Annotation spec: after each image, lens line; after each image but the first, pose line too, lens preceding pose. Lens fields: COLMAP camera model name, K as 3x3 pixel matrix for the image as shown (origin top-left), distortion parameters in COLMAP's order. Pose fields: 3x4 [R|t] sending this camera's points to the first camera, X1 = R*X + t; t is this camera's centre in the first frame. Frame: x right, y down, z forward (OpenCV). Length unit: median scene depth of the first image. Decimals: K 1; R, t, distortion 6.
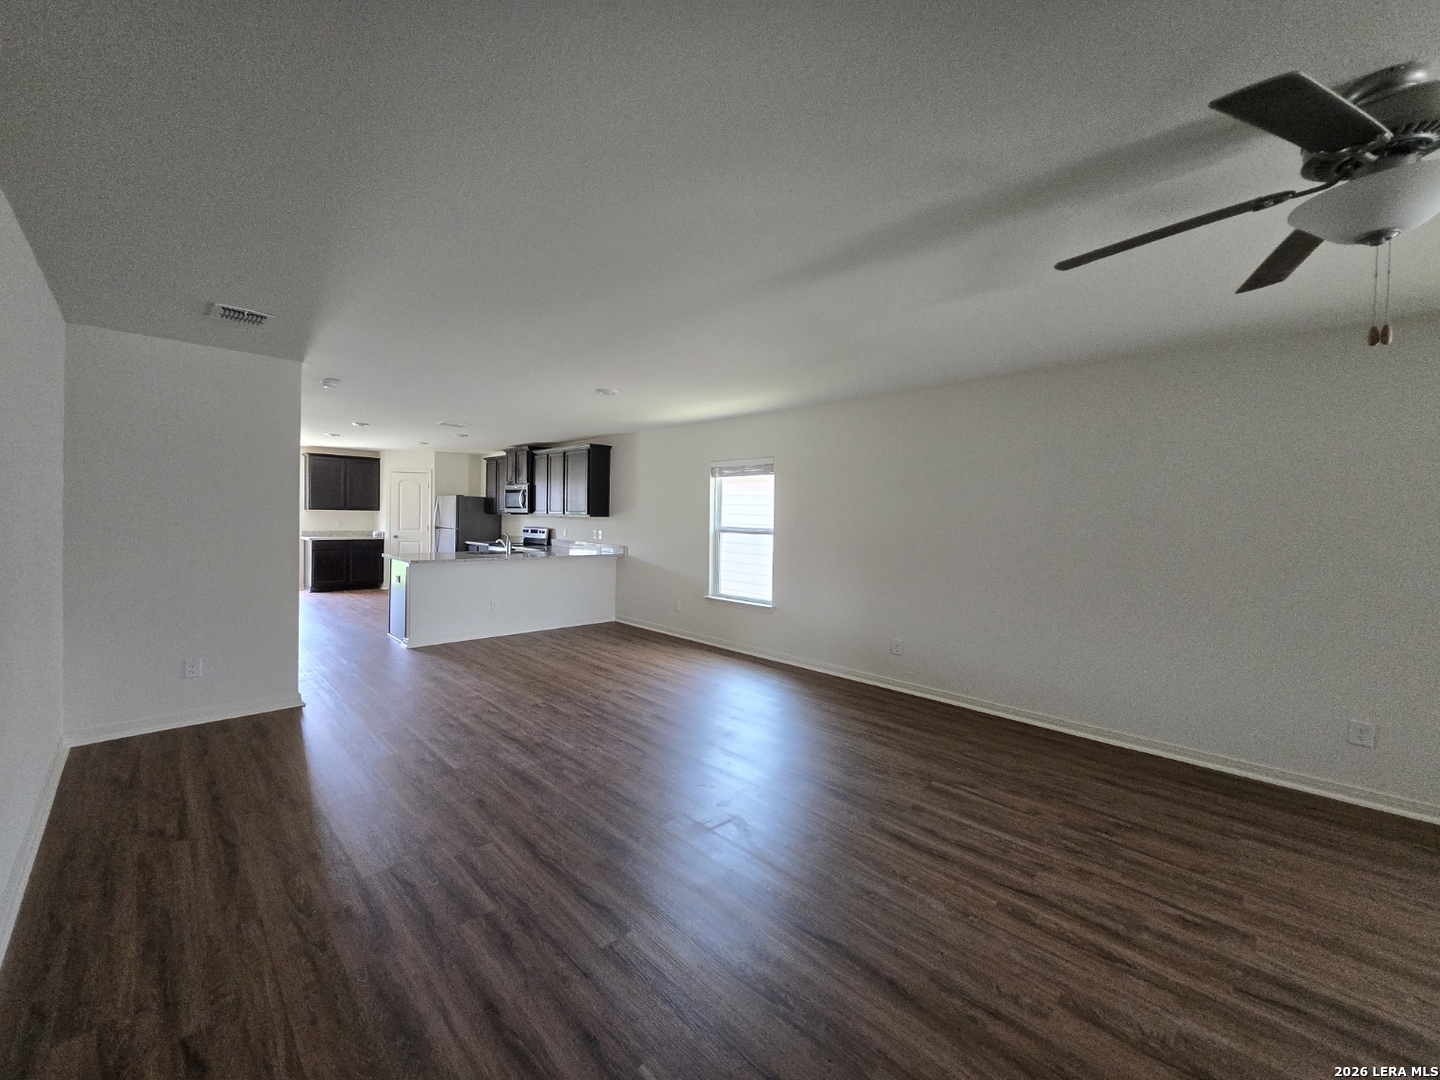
lens RADIAL K [[566.4, 0, 711.1], [0, 566.4, 527.0], [0, 0, 1]] dist [0.003210, -0.001817]
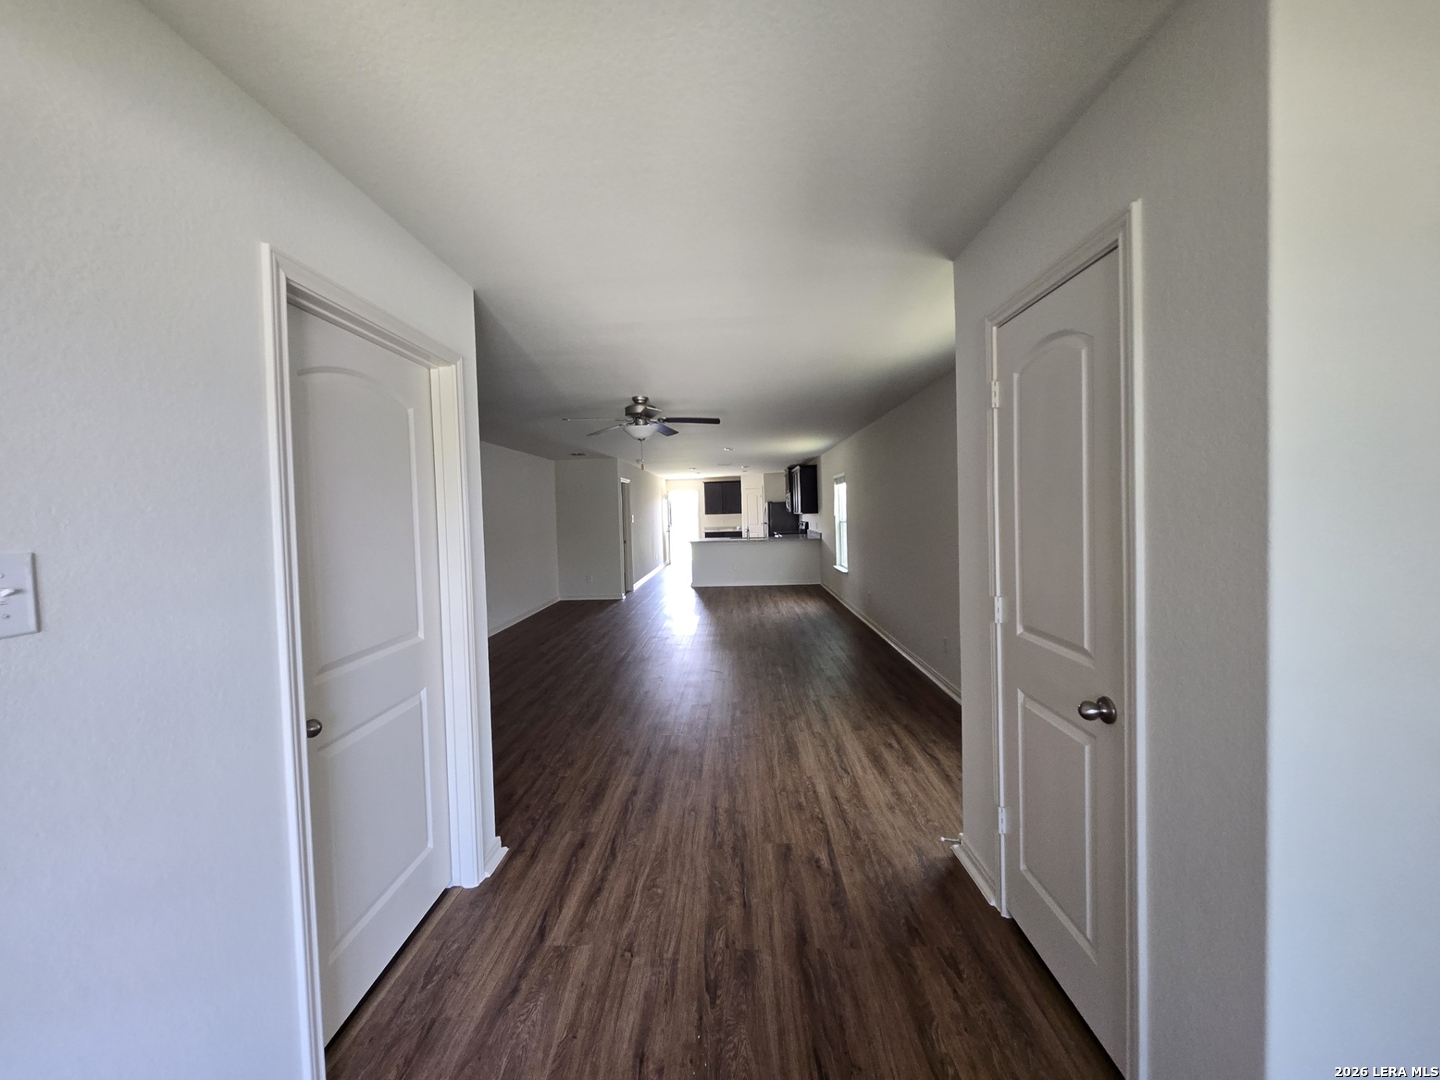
lens RADIAL K [[566.2, 0, 712.8], [0, 566.2, 529.3], [0, 0, 1]] dist [0.001416, 0.000271]
pose [[0.680652, -0.017510, -0.732398, 1.146007], [0.029108, 0.999571, 0.003154, 0.017488], [0.732028, -0.023465, 0.680870, -0.310664]]
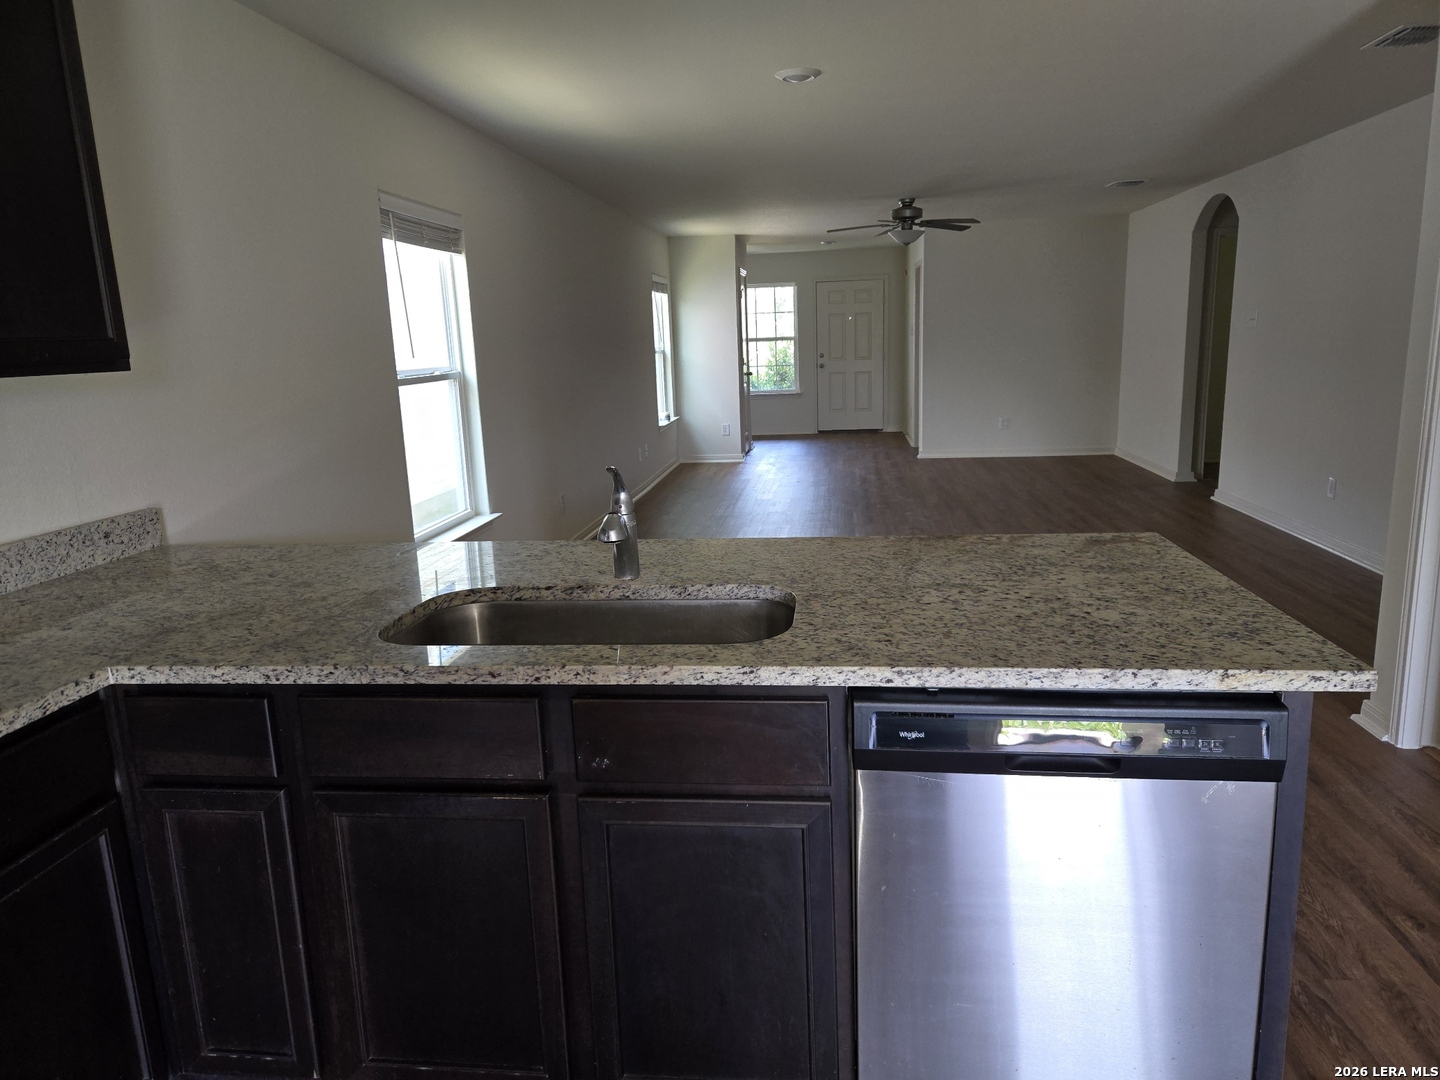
lens RADIAL K [[964.6, 0, 726.7], [0, 964.6, 540.5], [0, 0, 1]] dist [0.068353, -0.055183]
pose [[-0.626532, -0.157515, 0.763313, -0.876625], [0.041037, 0.971340, 0.234126, -0.047399], [-0.778315, 0.178011, -0.602111, 1.662756]]
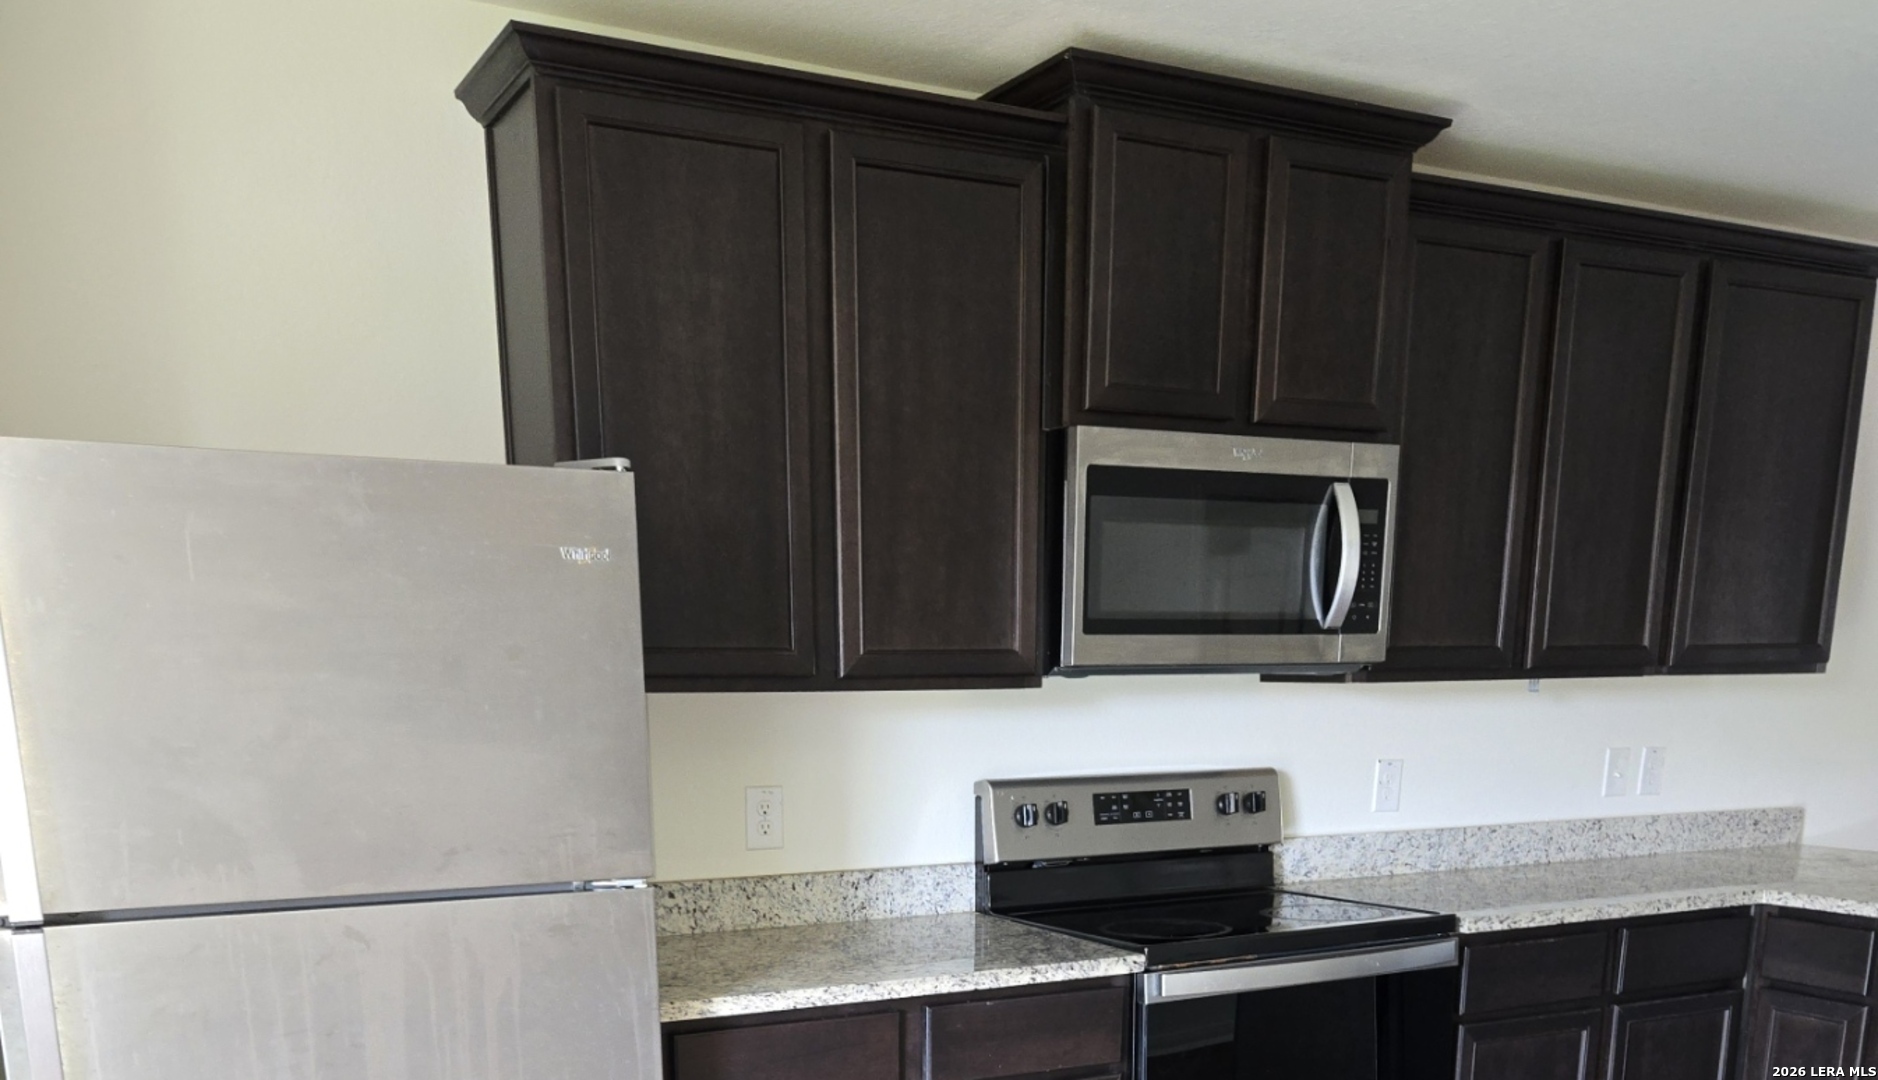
lens RADIAL K [[1676.1, 0, 920.6], [0, 1676.1, 1079.5], [0, 0, 1]] dist [0.077269, -0.076937]
pose [[0.289145, -0.248905, 0.924360, -1.377019], [0.031034, 0.967535, 0.250823, -0.061833], [-0.956782, -0.043838, 0.287482, 1.780267]]
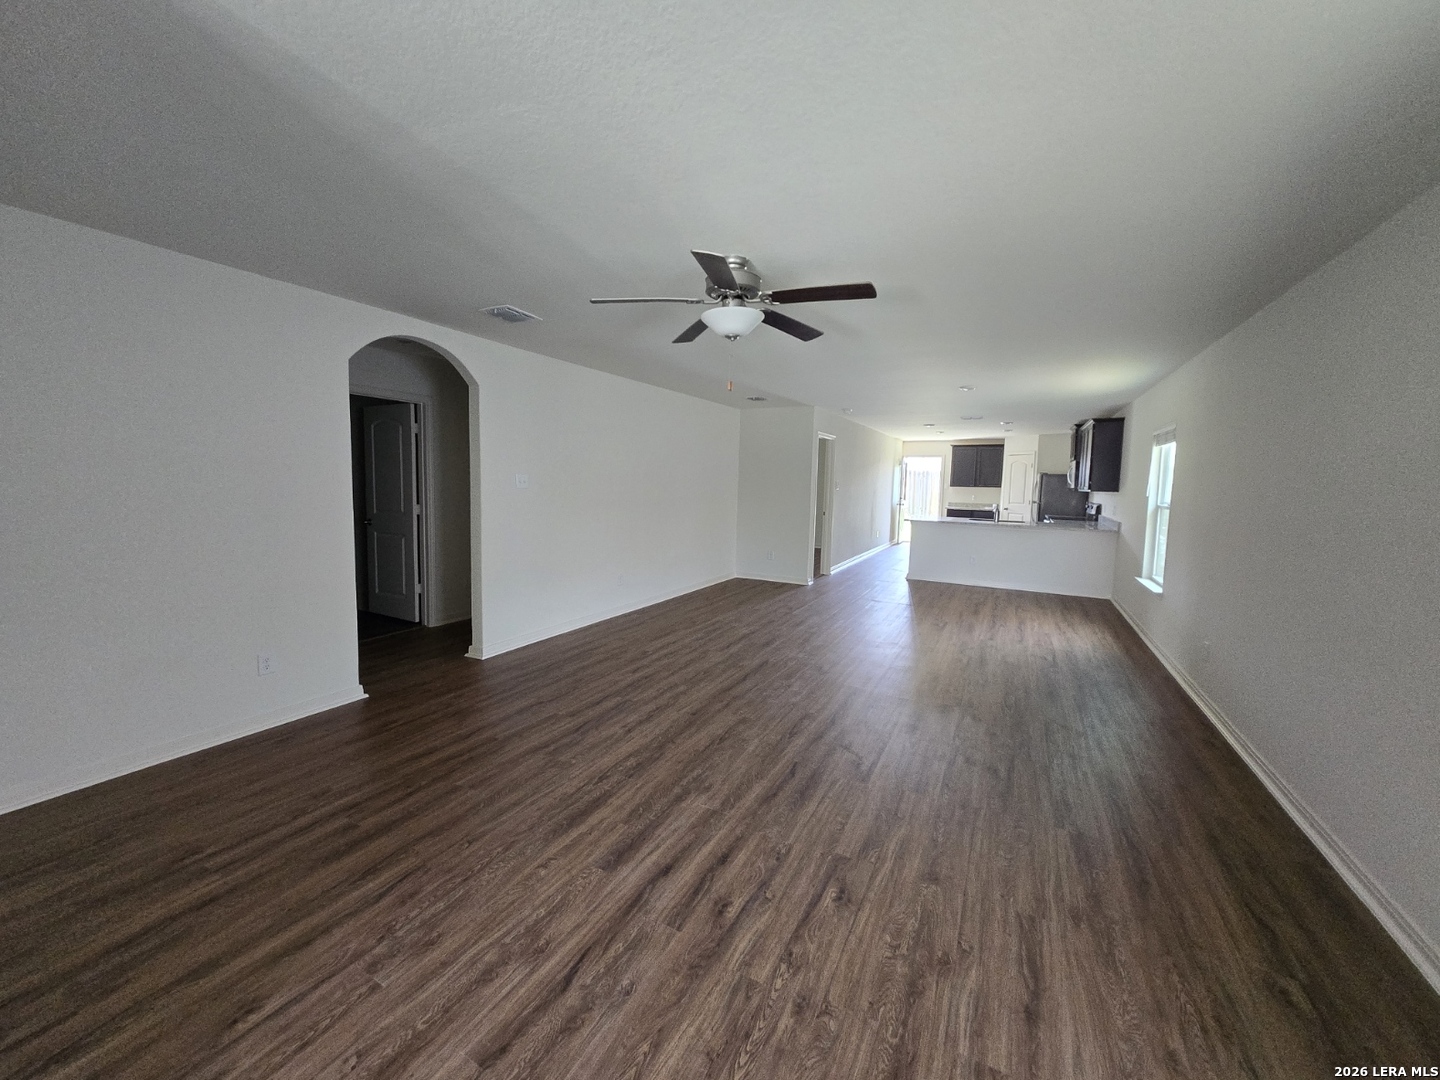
lens RADIAL K [[566.4, 0, 709.2], [0, 566.4, 531.0], [0, 0, 1]] dist [0.003210, -0.001817]
pose [[0.290660, 0.071064, -0.954184, 0.878333], [-0.034014, 0.997375, 0.063919, 0.016046], [0.956222, 0.013877, 0.292314, 0.097463]]
